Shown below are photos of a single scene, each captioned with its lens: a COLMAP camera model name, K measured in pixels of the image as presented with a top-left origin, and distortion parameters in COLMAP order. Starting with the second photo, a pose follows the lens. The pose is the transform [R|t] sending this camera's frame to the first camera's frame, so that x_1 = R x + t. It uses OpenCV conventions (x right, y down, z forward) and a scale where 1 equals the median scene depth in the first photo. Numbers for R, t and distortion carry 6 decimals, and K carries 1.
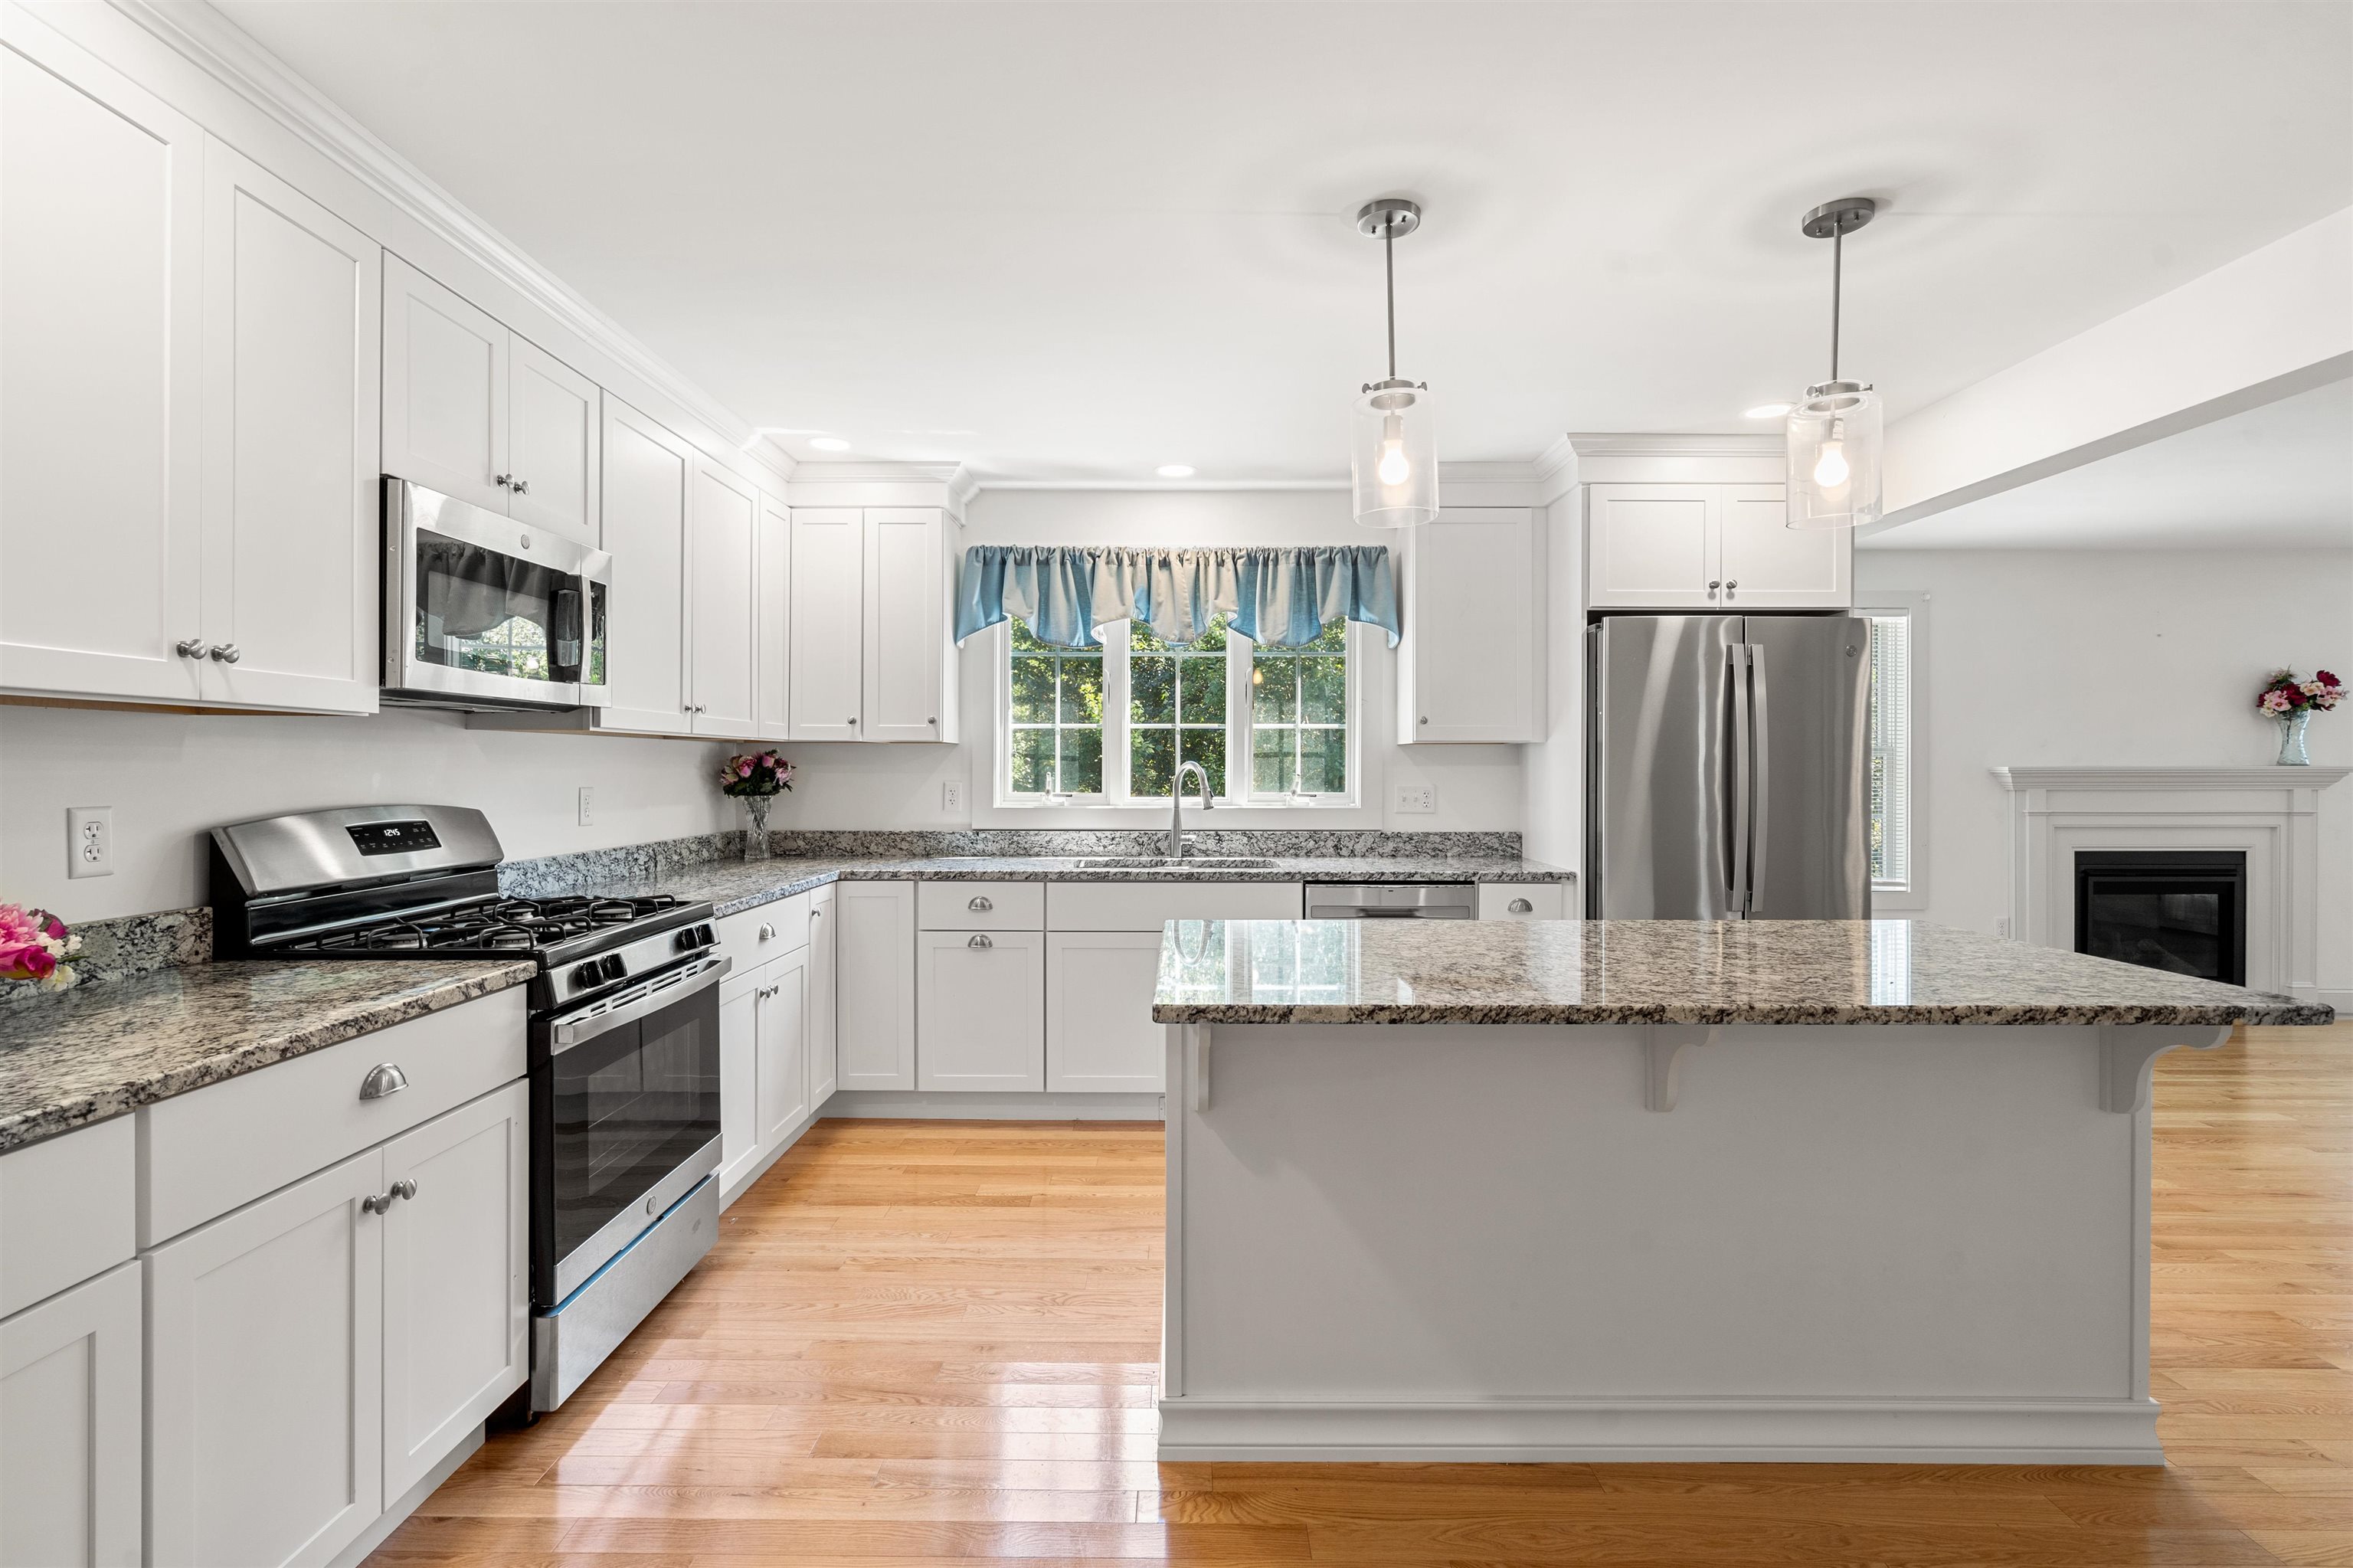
lens RADIAL K [[1077.4, 0, 1177.1], [0, 1077.4, 778.6], [0, 0, 1]] dist [-0.009645, 0.004181]
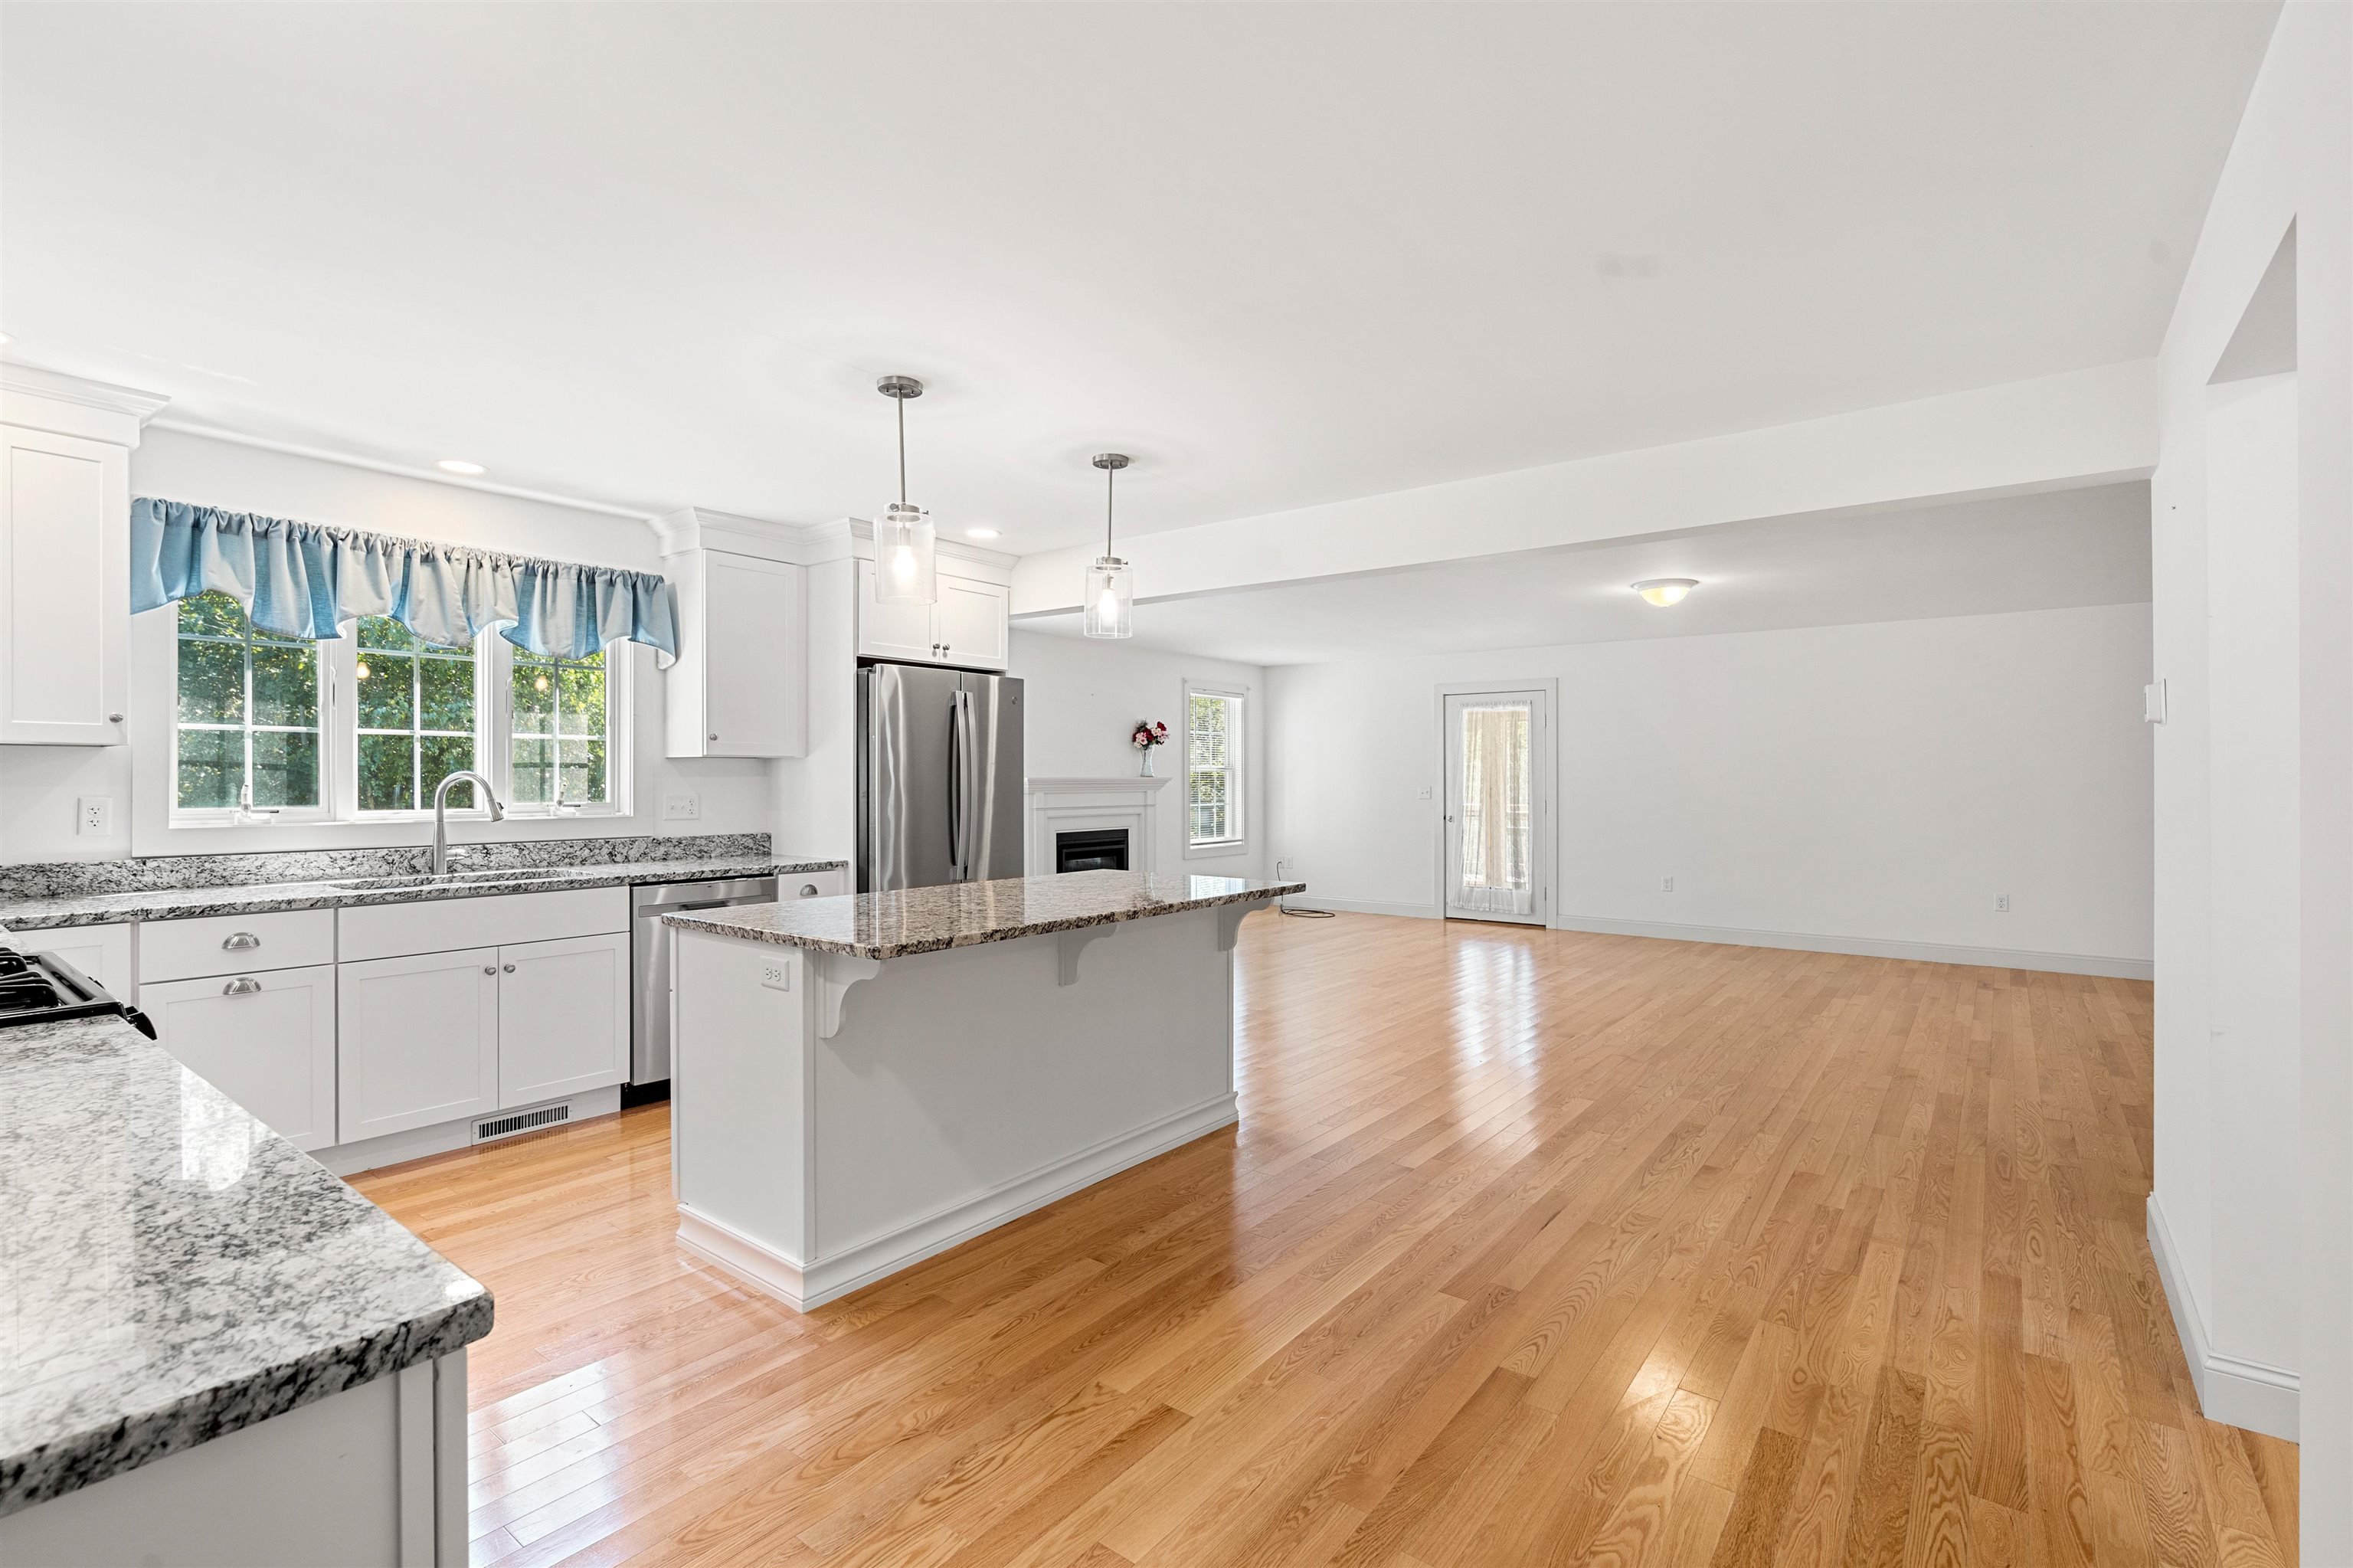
lens RADIAL K [[1077.4, 0, 1159.0], [0, 1077.4, 785.4], [0, 0, 1]] dist [-0.009645, 0.004181]
pose [[0.614279, -0.005802, 0.789067, -0.362023], [0.008121, 0.999966, 0.001032, -0.000146], [-0.789047, 0.005774, 0.614306, -0.065813]]
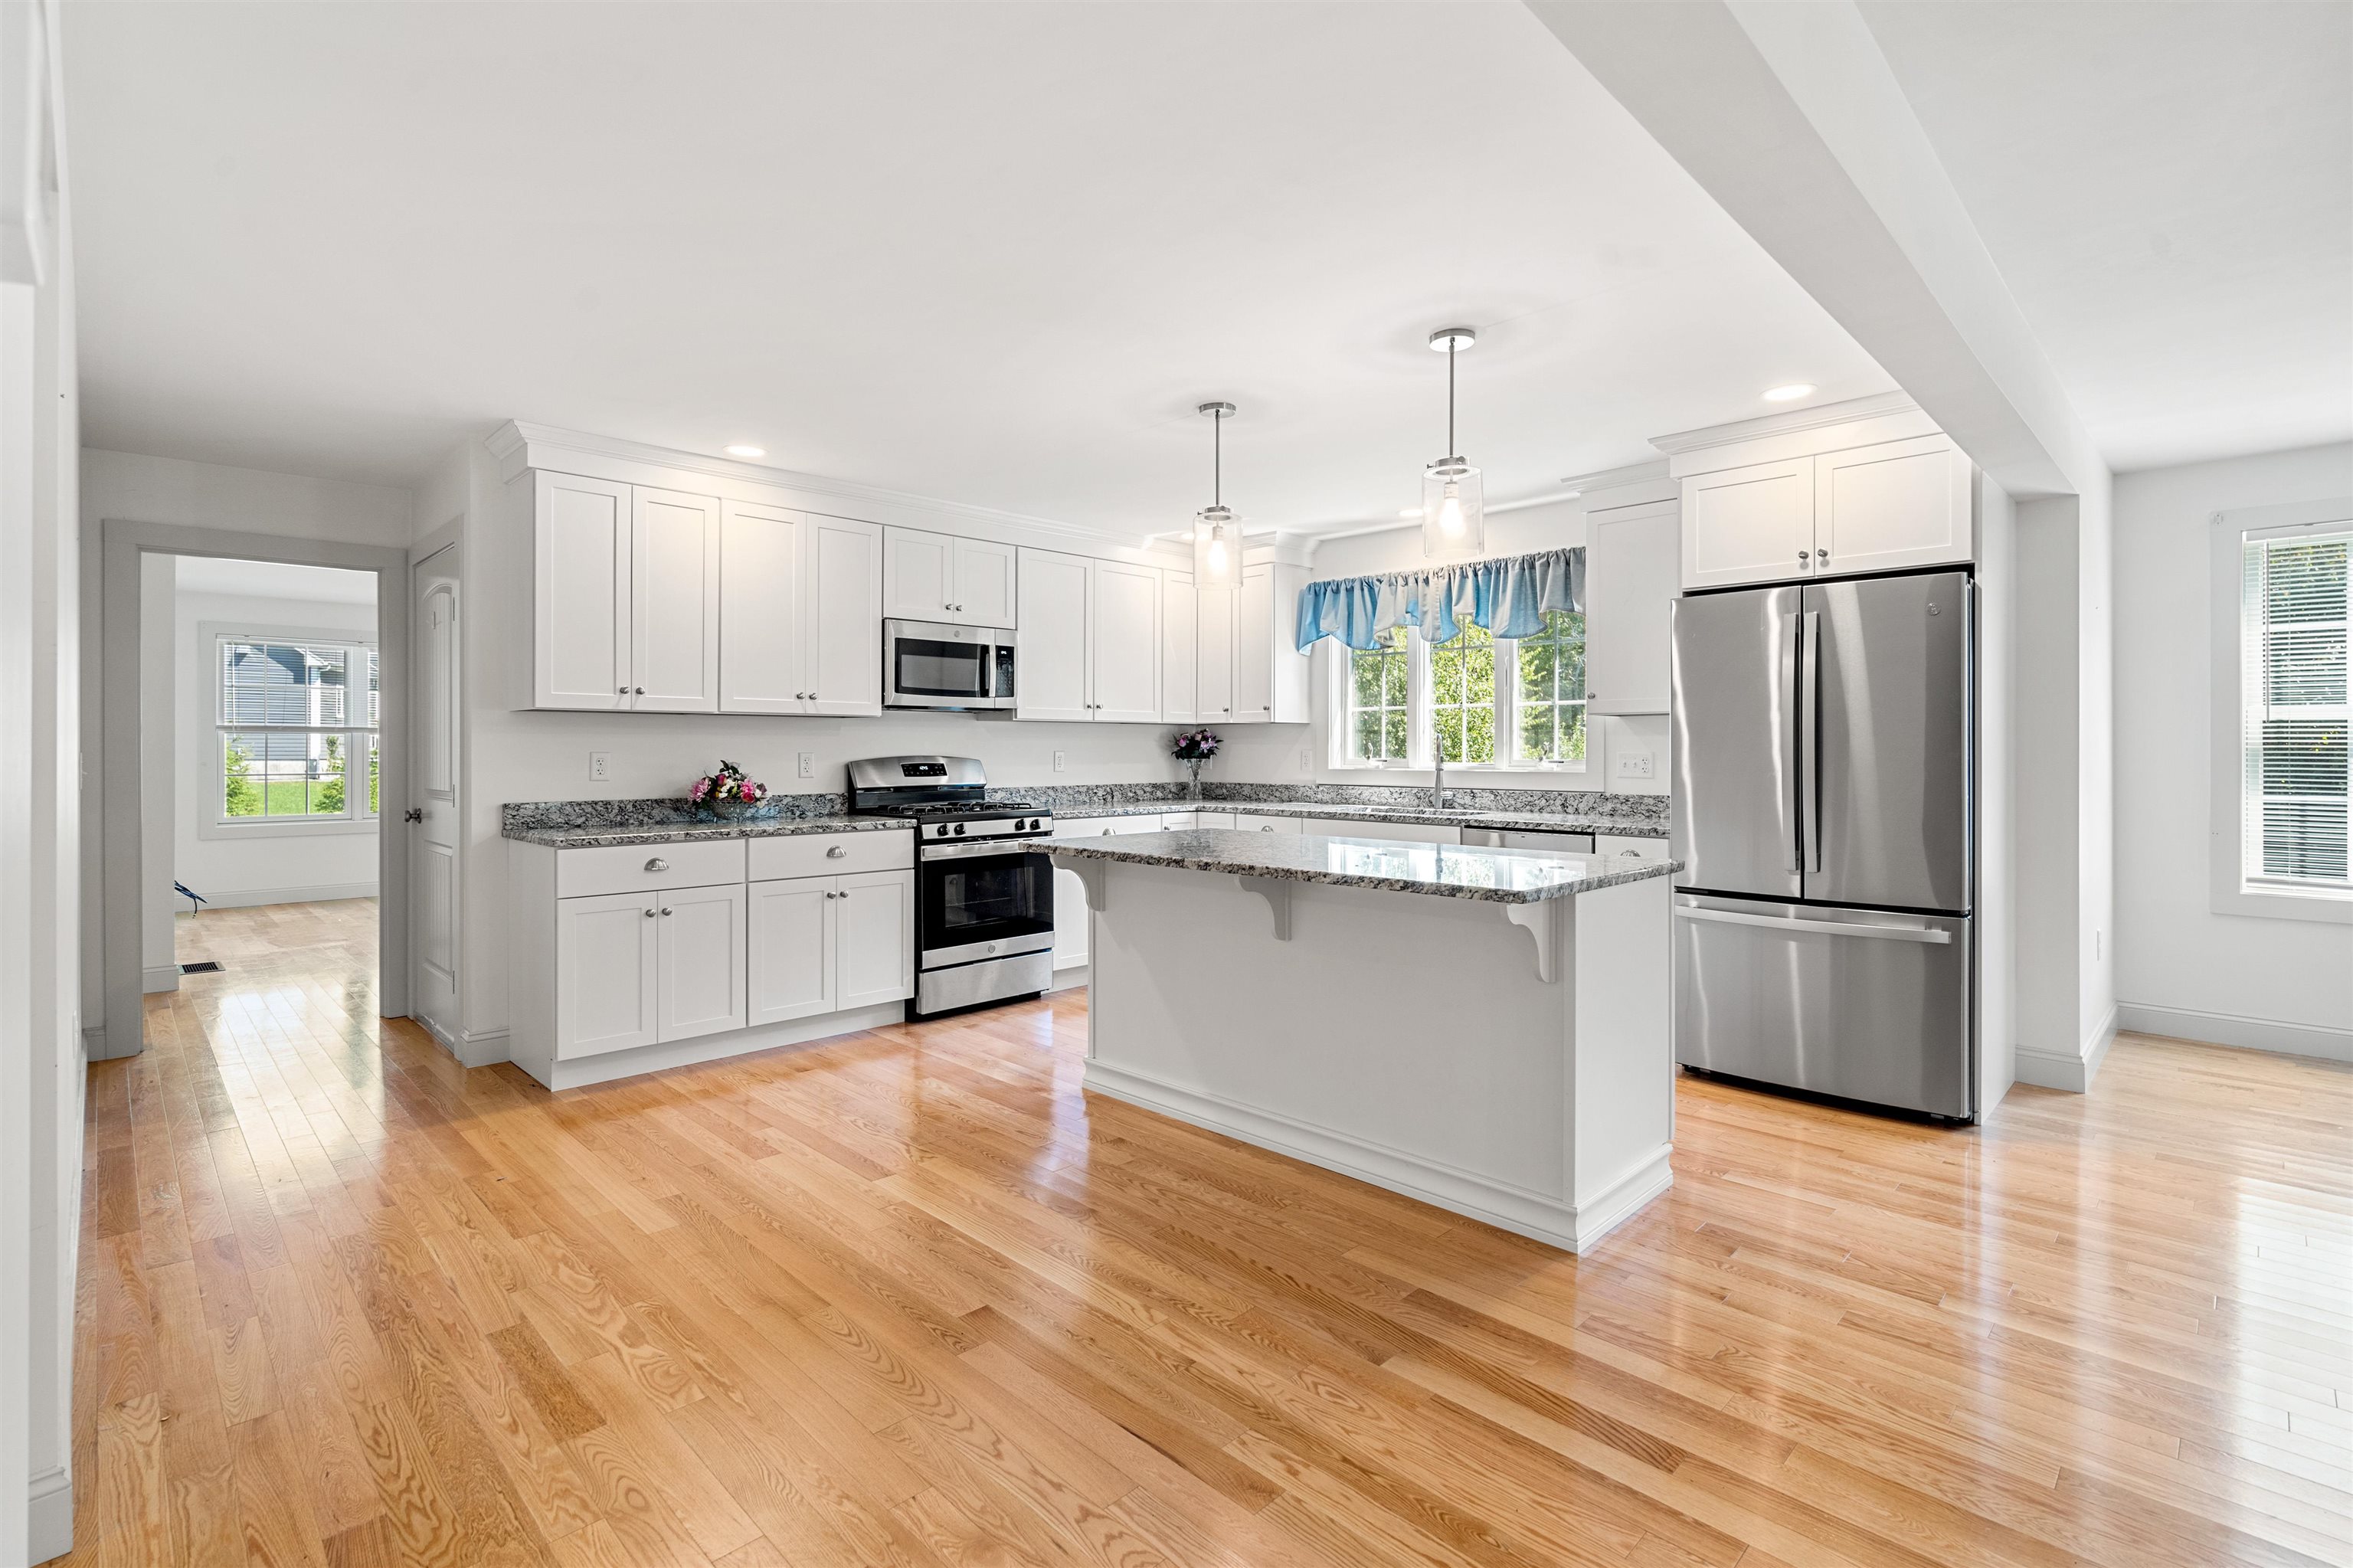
lens RADIAL K [[1077.4, 0, 1169.0], [0, 1077.4, 761.1], [0, 0, 1]] dist [-0.009645, 0.004181]
pose [[0.712009, 0.006719, -0.702138, 0.686906], [-0.006319, 0.999975, 0.003162, 0.014821], [0.702142, 0.002186, 0.712033, -0.136823]]
